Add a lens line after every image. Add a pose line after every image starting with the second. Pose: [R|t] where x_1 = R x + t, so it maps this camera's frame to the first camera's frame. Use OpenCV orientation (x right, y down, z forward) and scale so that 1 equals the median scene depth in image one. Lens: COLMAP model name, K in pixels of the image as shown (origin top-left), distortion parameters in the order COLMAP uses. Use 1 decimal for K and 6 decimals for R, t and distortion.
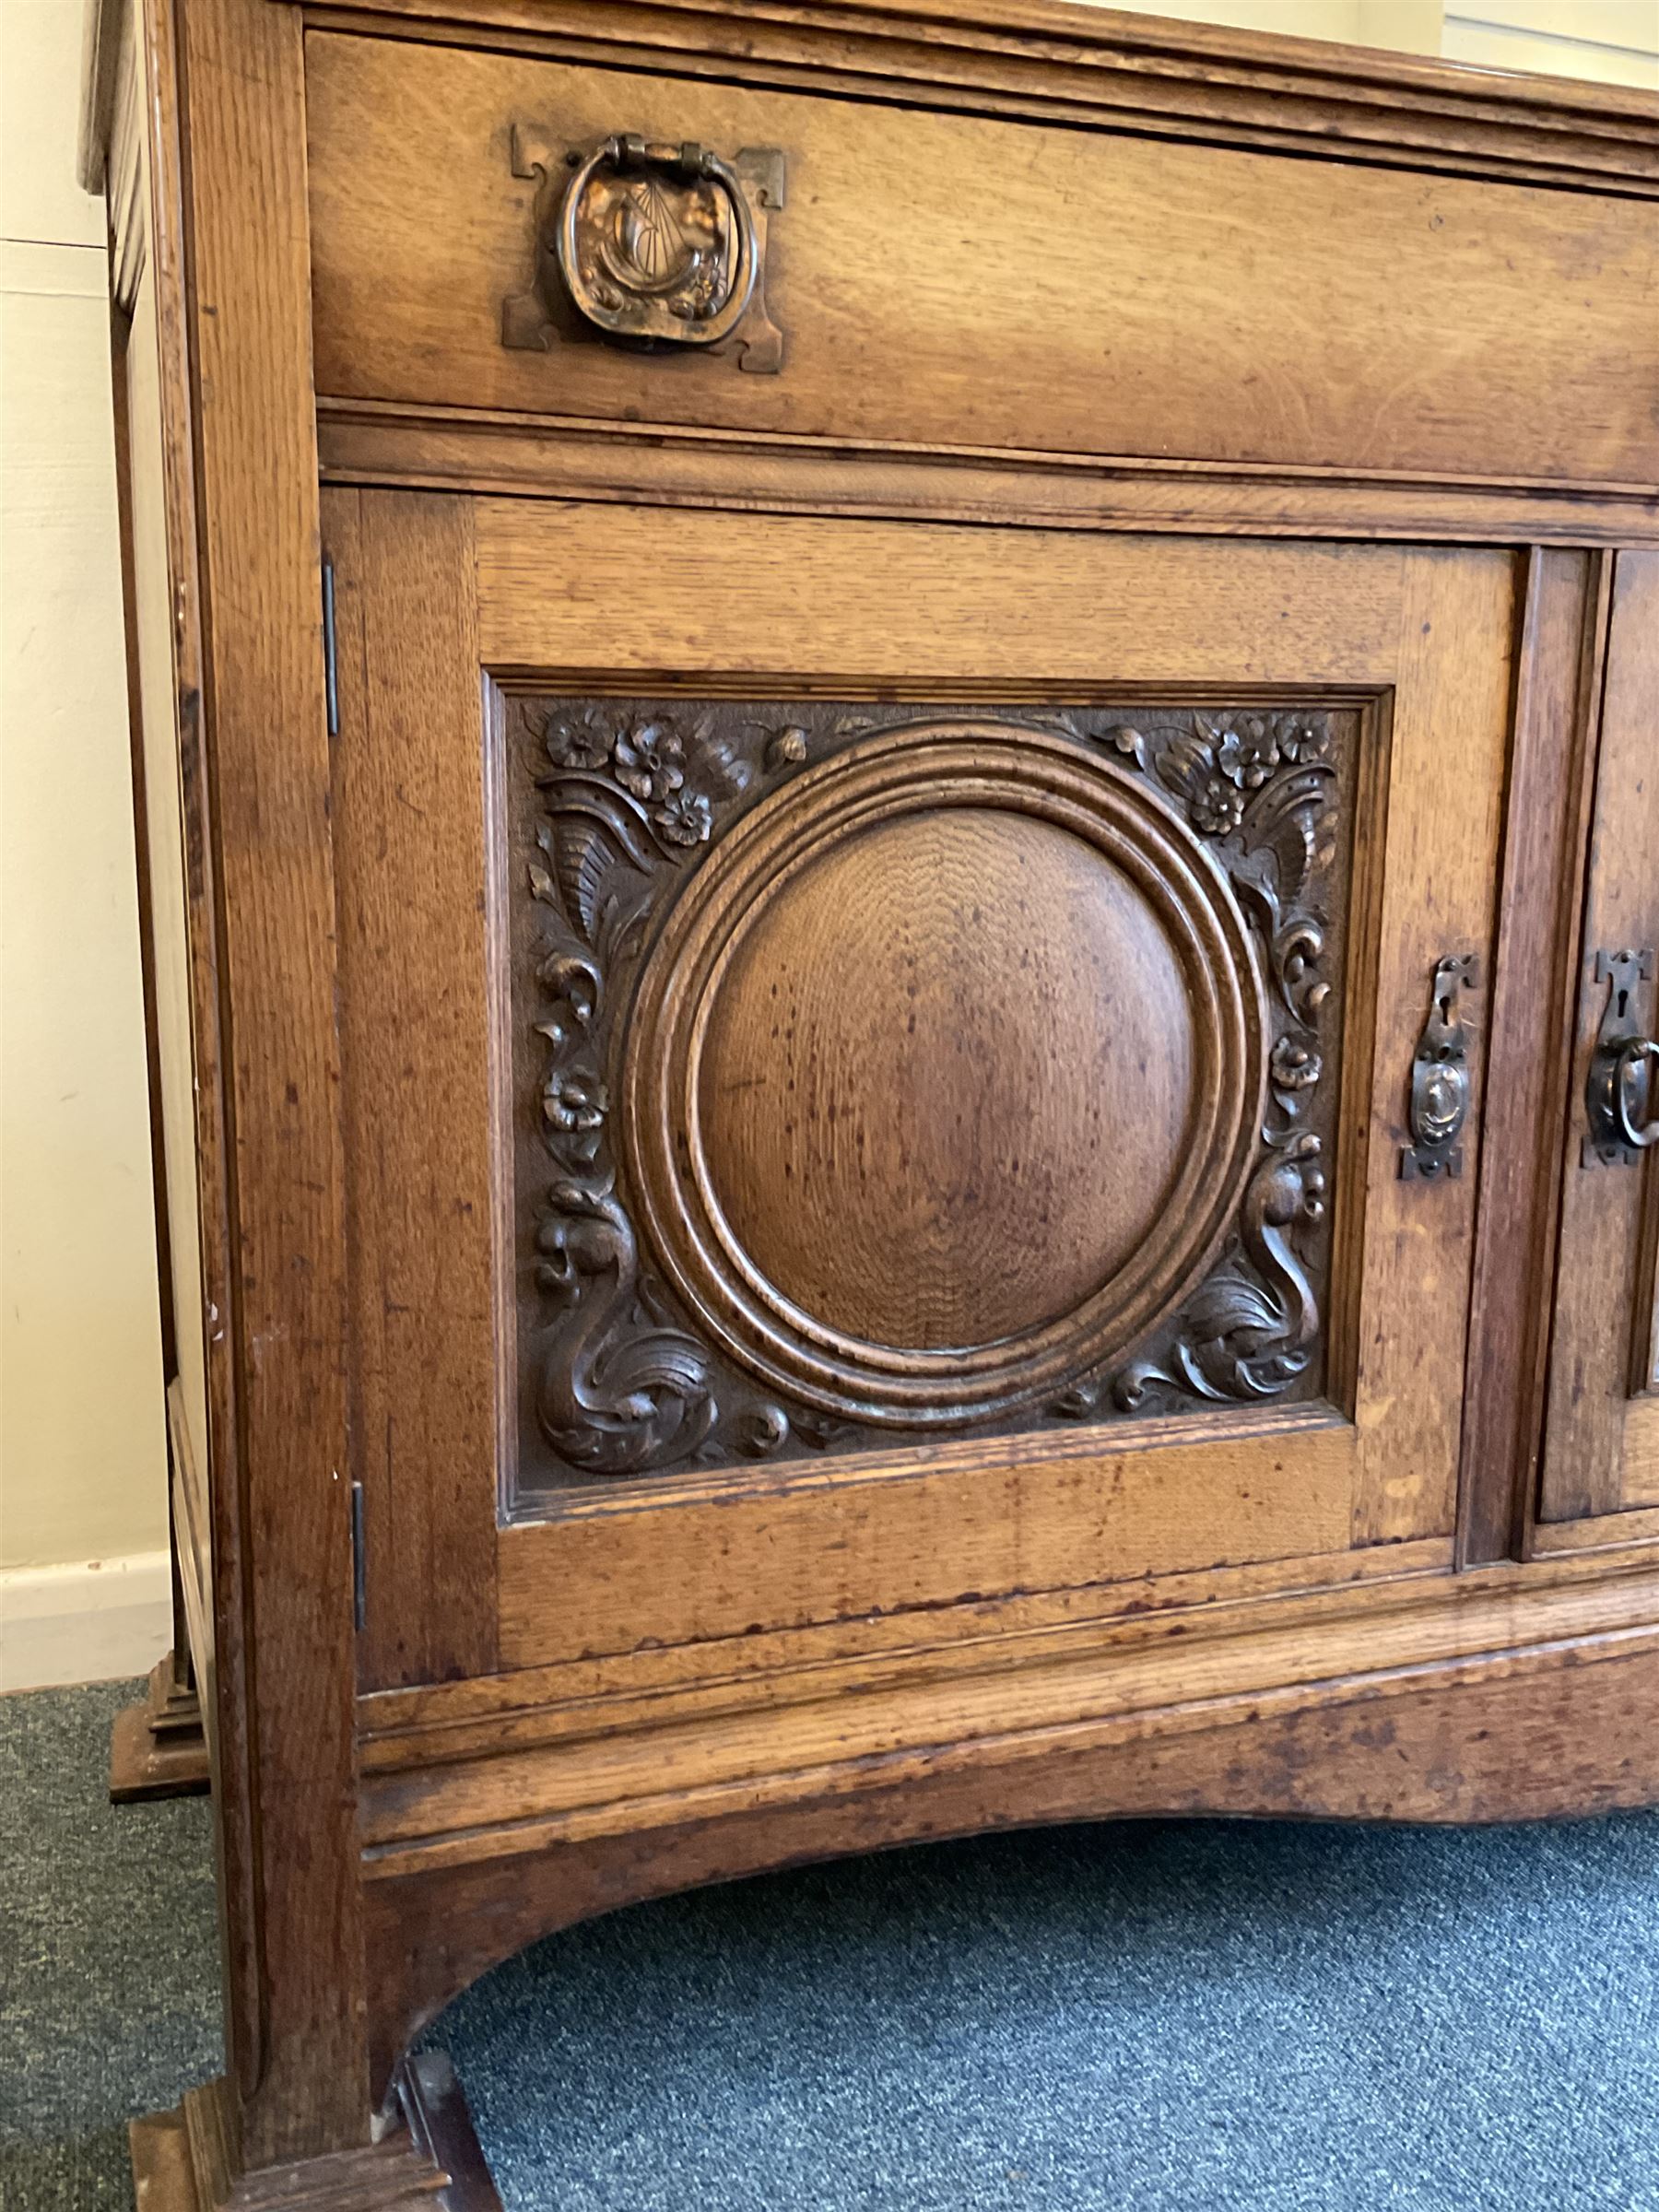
lens RADIAL K [[2013.2, 0, 845.1], [0, 2013.2, 1120.2], [0, 0, 1]] dist [0.024321, 0.000000]
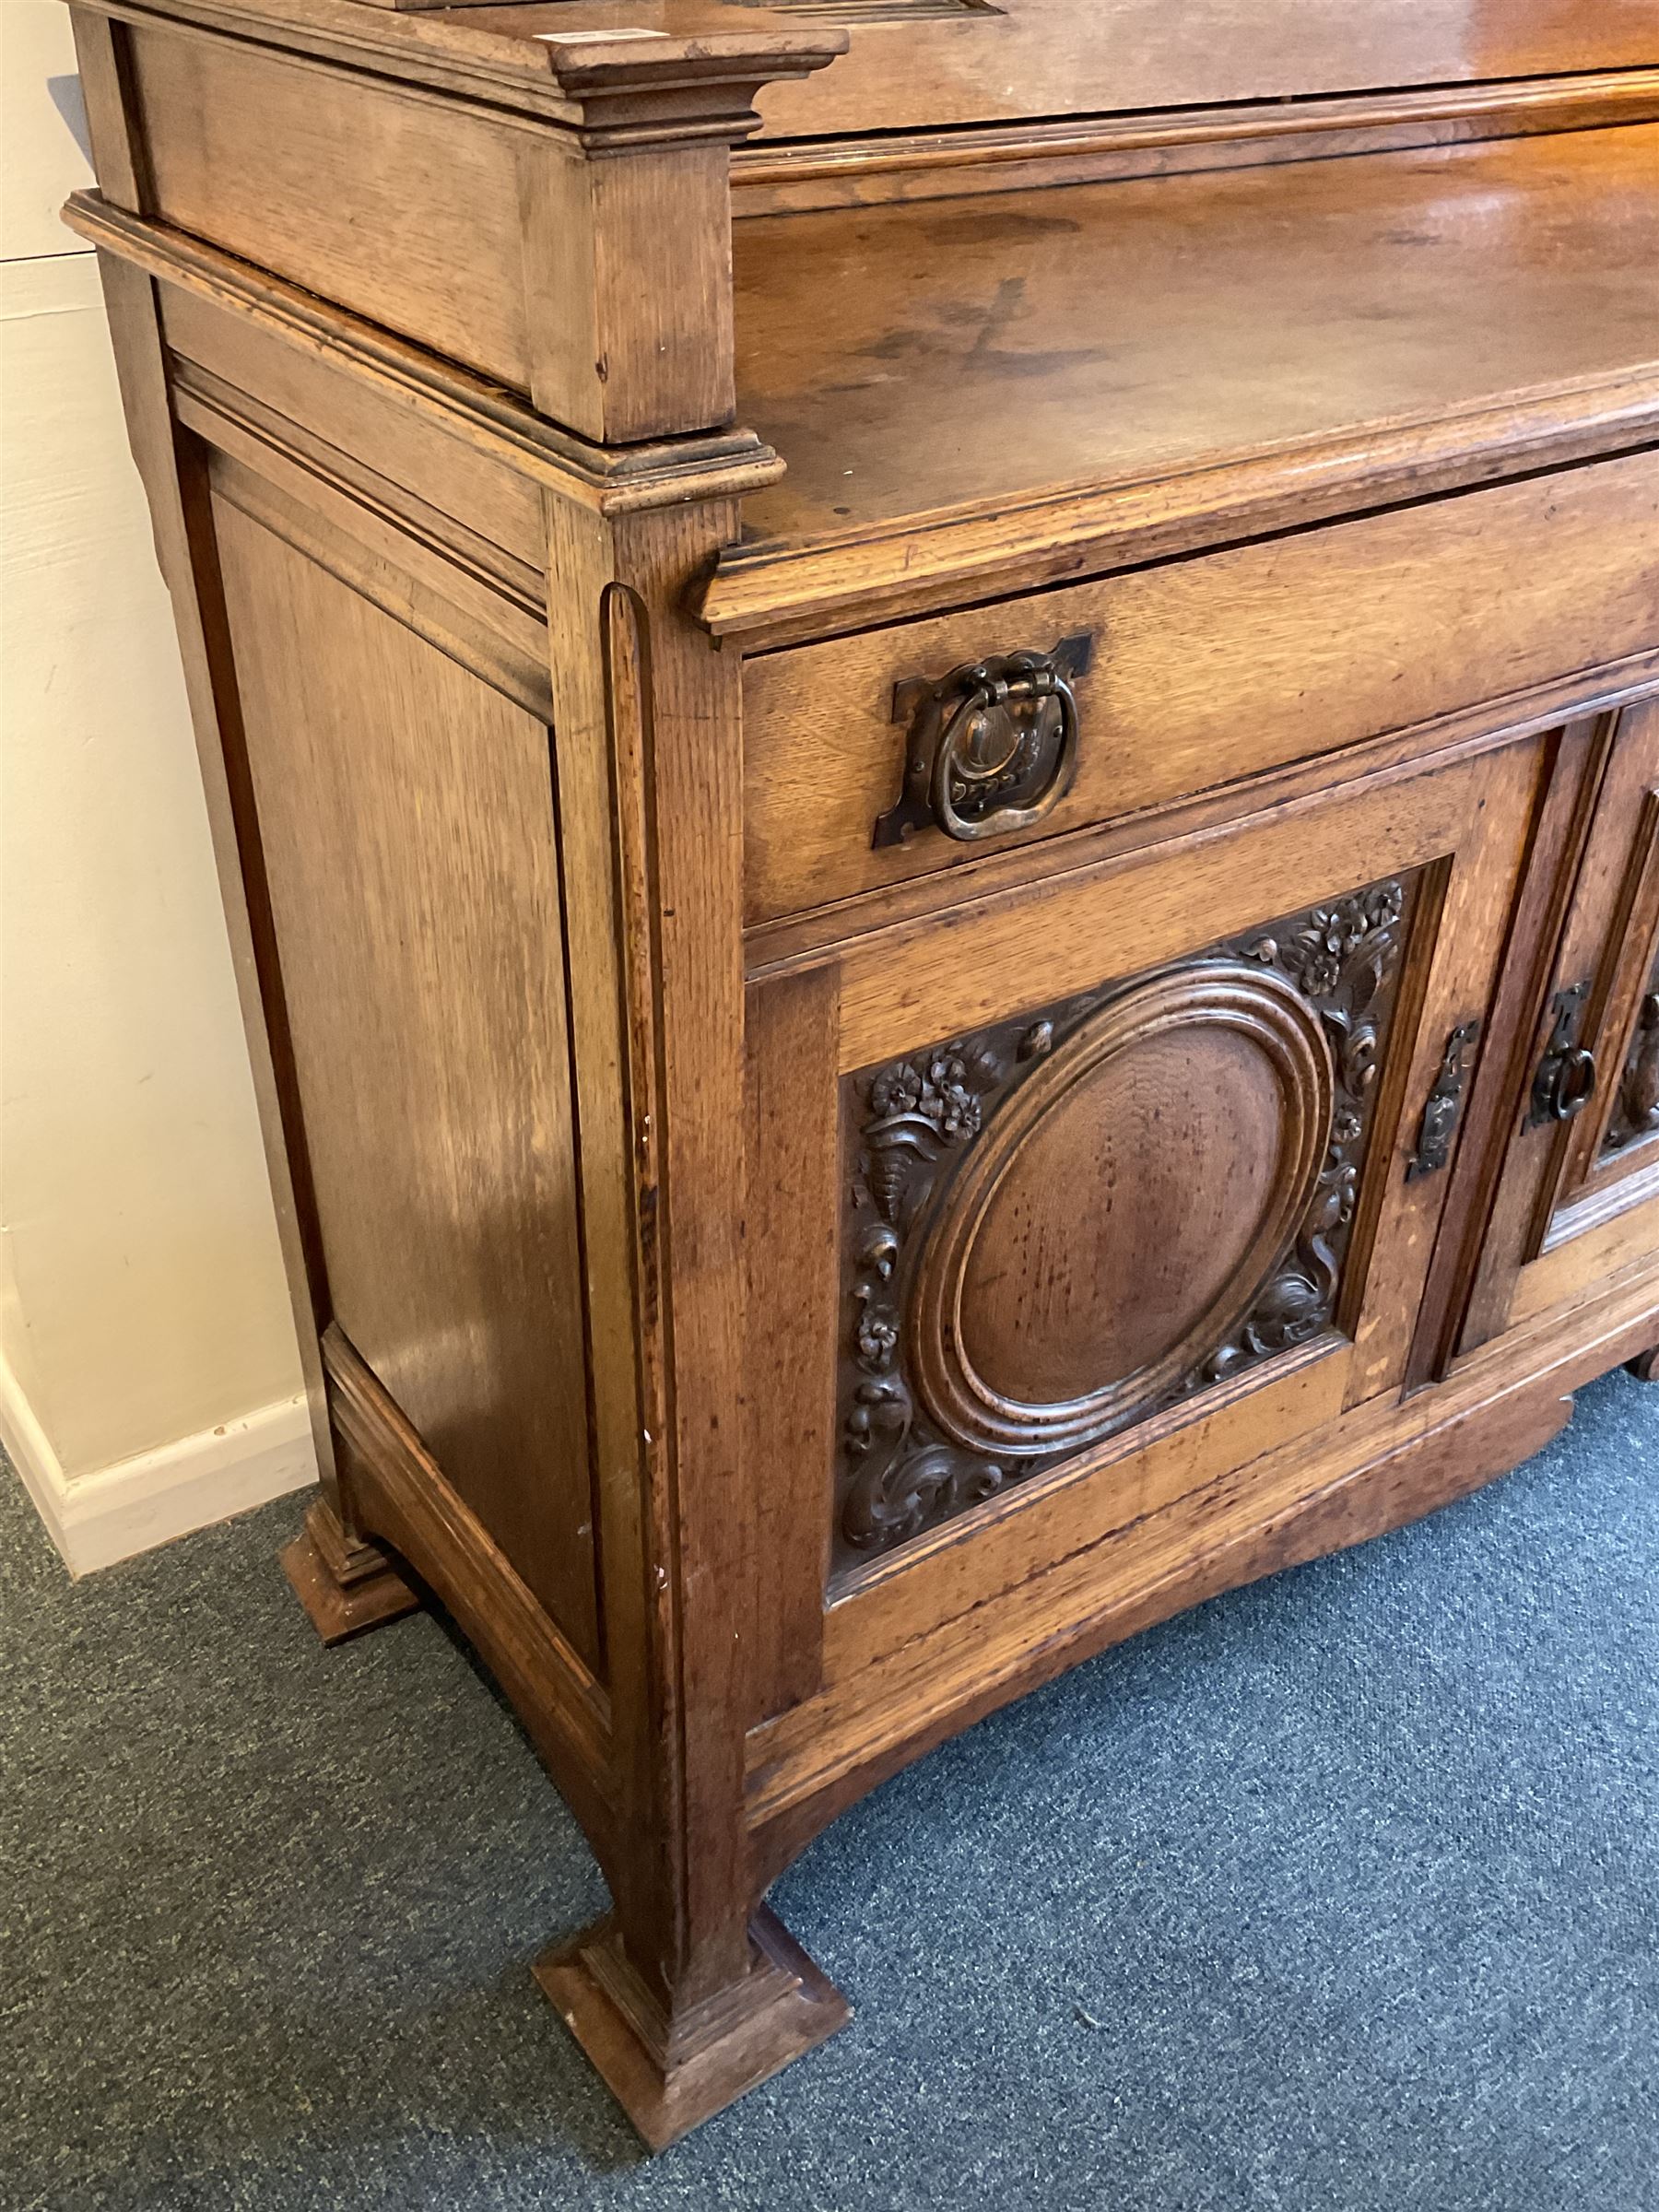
lens RADIAL K [[2013.2, 0, 822.2], [0, 2013.2, 1097.0], [0, 0, 1]] dist [0.024321, 0.000000]
pose [[0.969277, -0.129517, 0.209111, -0.394183], [0.035849, 0.915449, 0.400835, -0.619385], [-0.243346, -0.381023, 0.891966, -0.050648]]
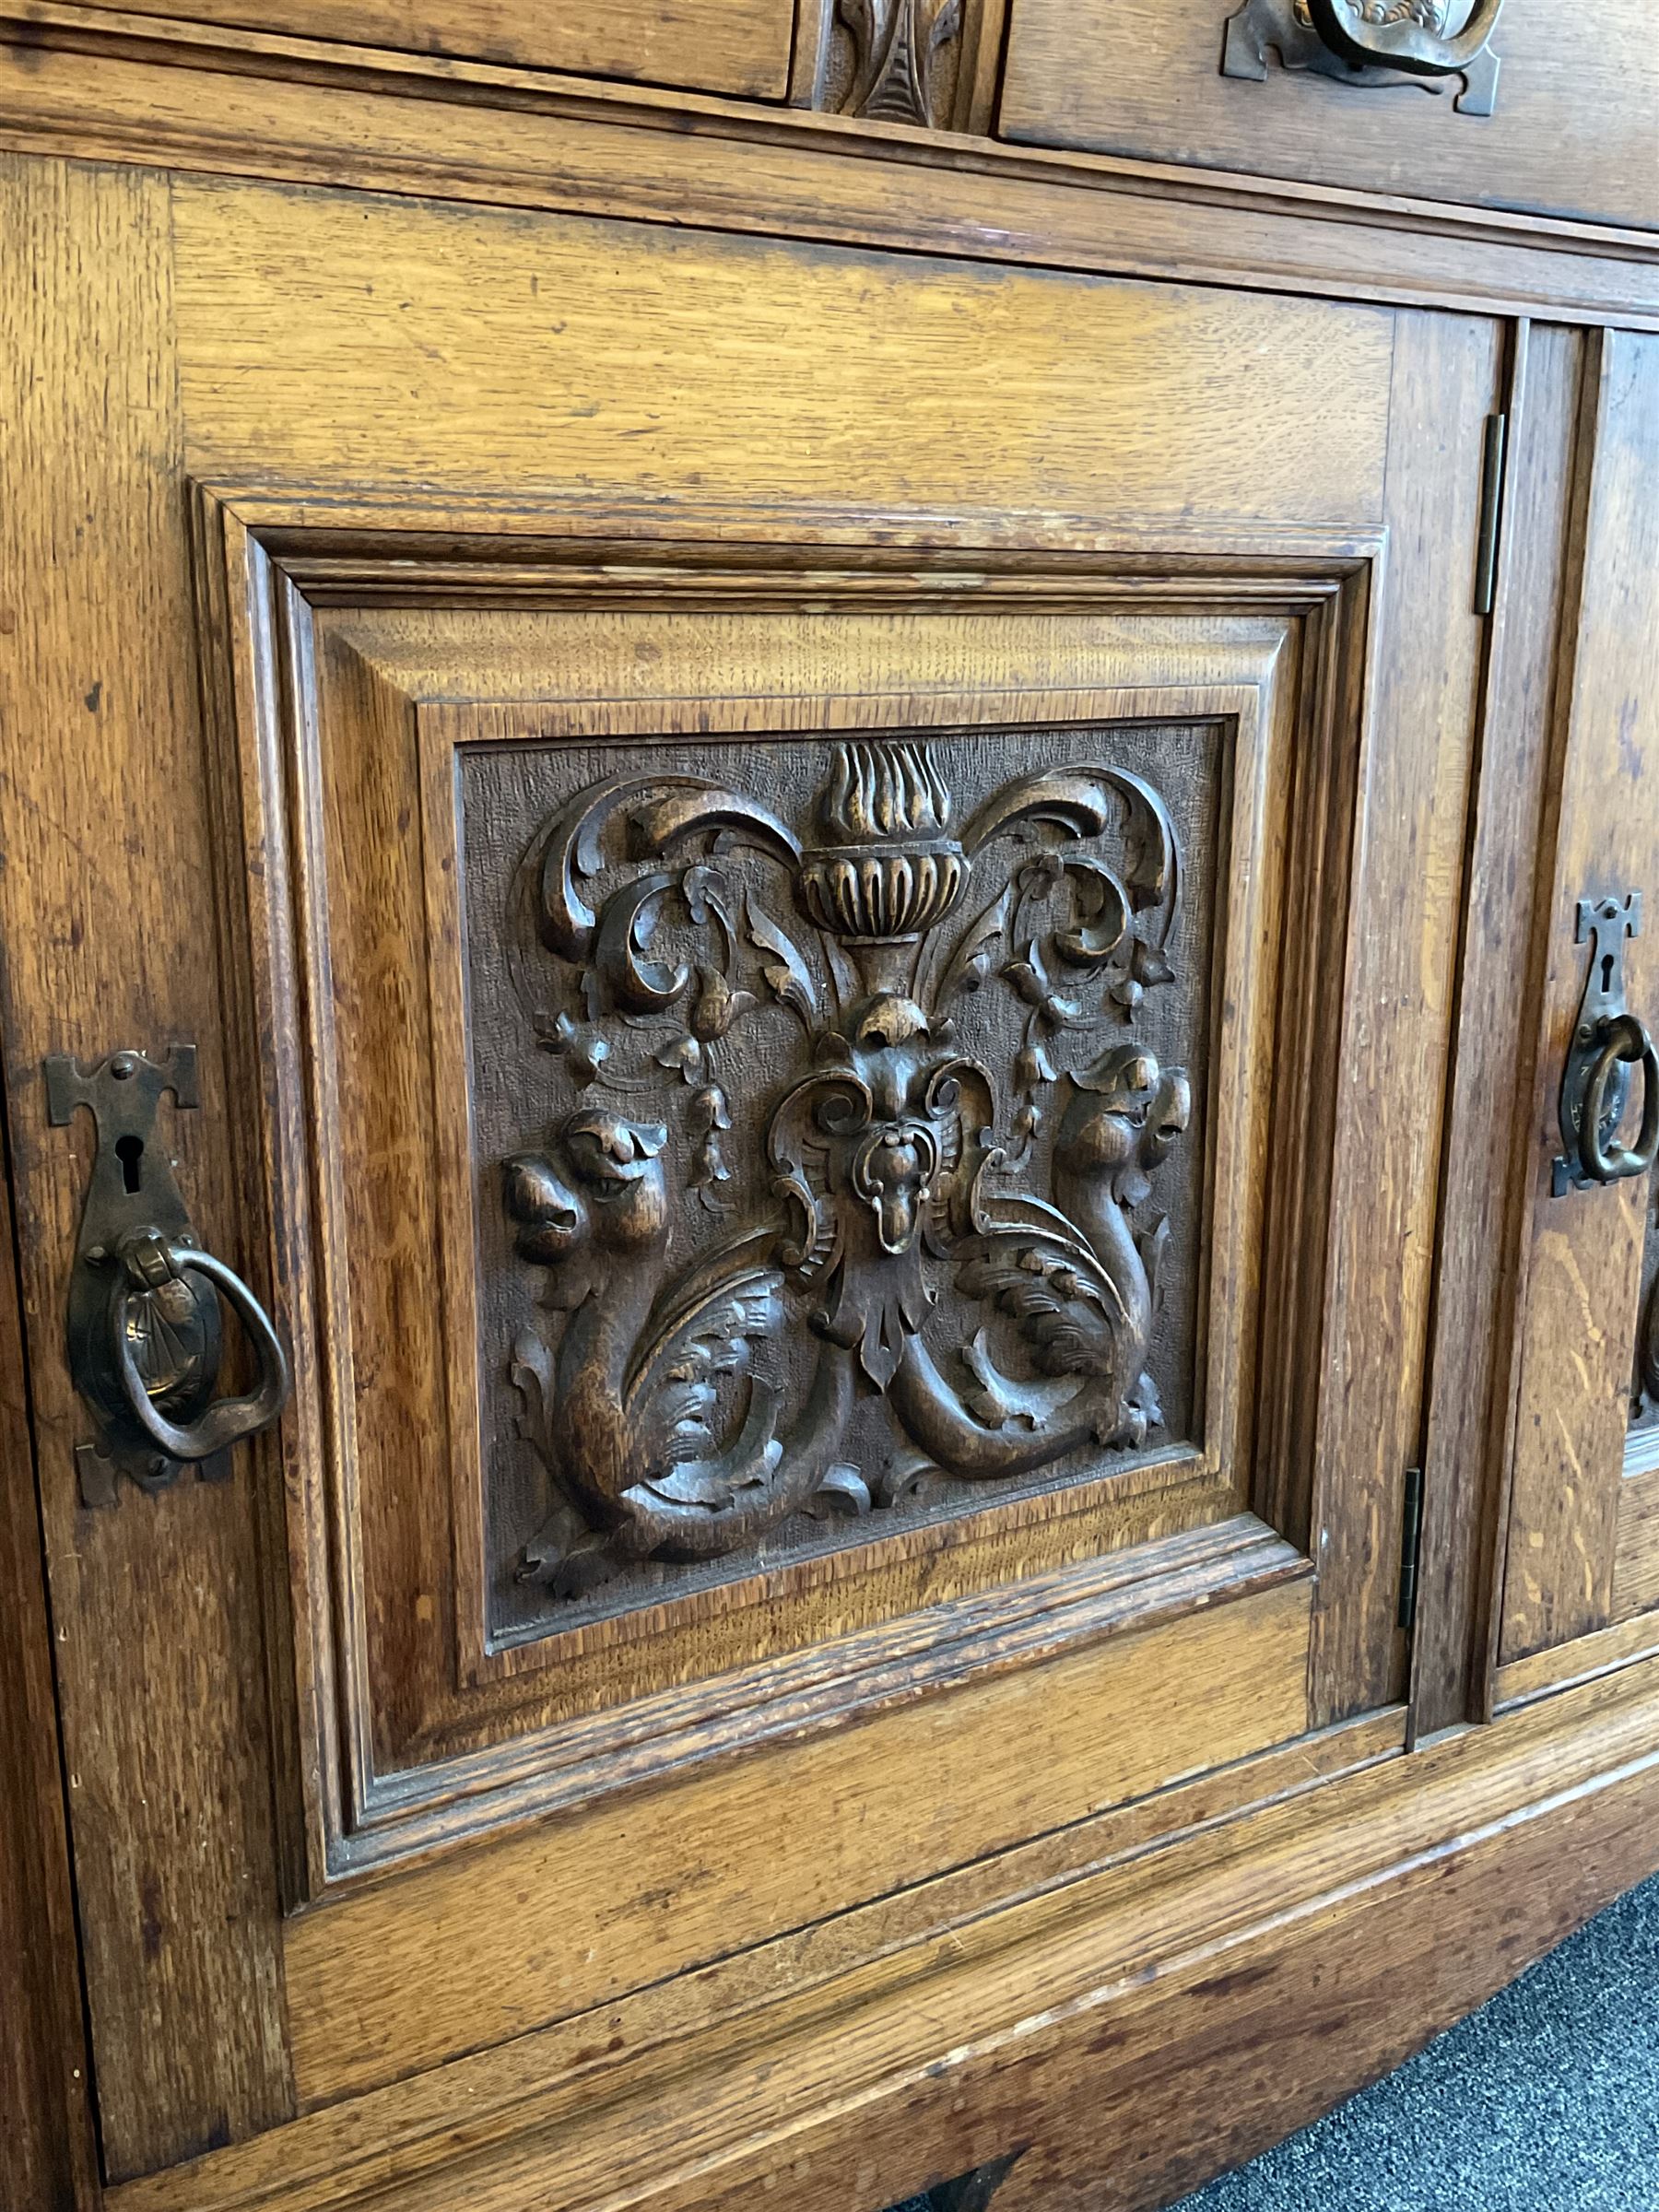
lens RADIAL K [[2013.2, 0, 830.8], [0, 2013.2, 1088.2], [0, 0, 1]] dist [0.024321, 0.000000]
pose [[0.982647, -0.049361, 0.178799, 0.525584], [0.039827, 0.997607, 0.056525, -0.108430], [-0.181161, -0.048423, 0.982261, 0.584281]]
